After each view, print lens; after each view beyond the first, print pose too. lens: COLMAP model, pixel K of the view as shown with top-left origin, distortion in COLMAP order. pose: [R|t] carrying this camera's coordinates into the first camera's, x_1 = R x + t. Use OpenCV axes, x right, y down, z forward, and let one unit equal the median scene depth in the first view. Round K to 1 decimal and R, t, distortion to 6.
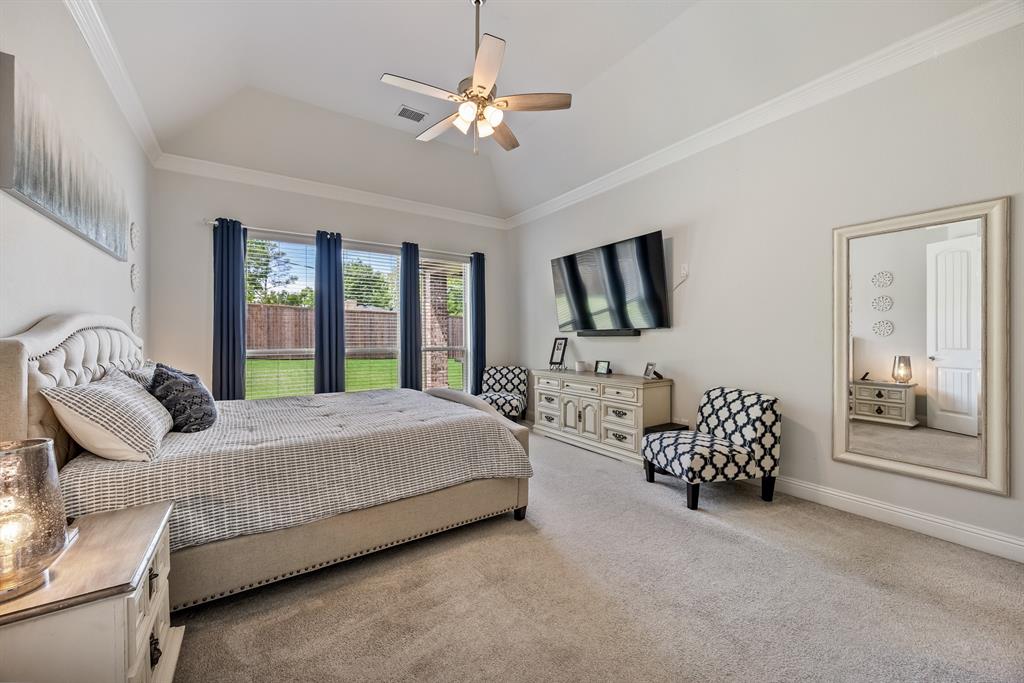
lens RADIAL K [[395.7, 0, 516.5], [0, 395.7, 336.6], [0, 0, 1]] dist [0.001264, -0.001428]
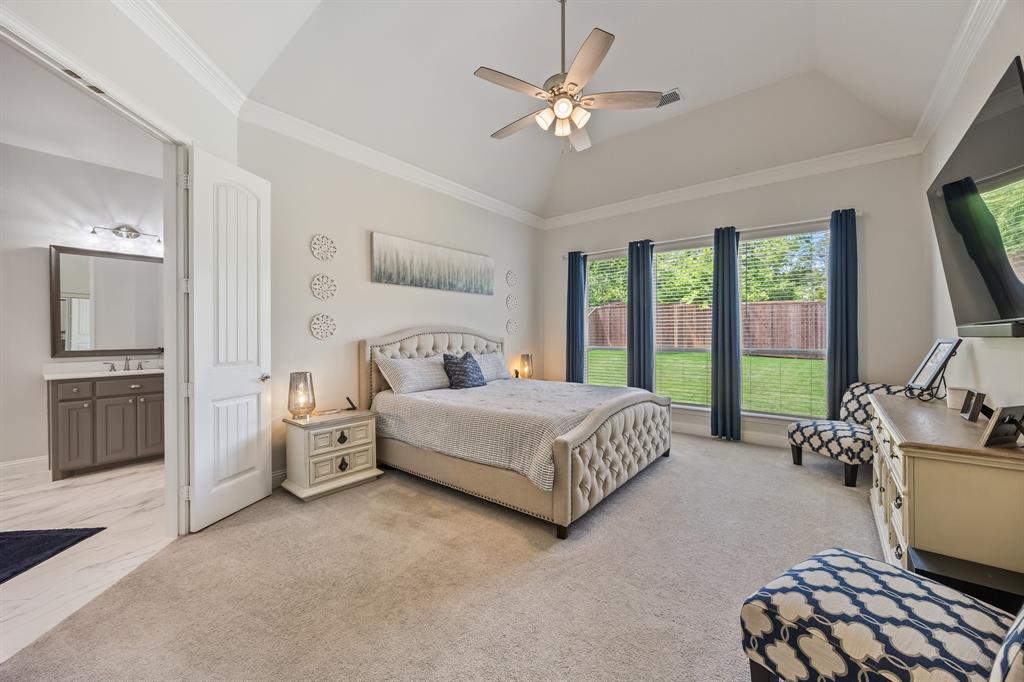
lens RADIAL K [[395.7, 0, 521.7], [0, 395.7, 335.9], [0, 0, 1]] dist [0.001264, -0.001428]
pose [[0.297119, 0.002714, -0.954837, 0.391101], [0.003889, 0.999984, 0.004053, -0.004685], [0.954833, -0.004918, 0.297104, 0.293484]]
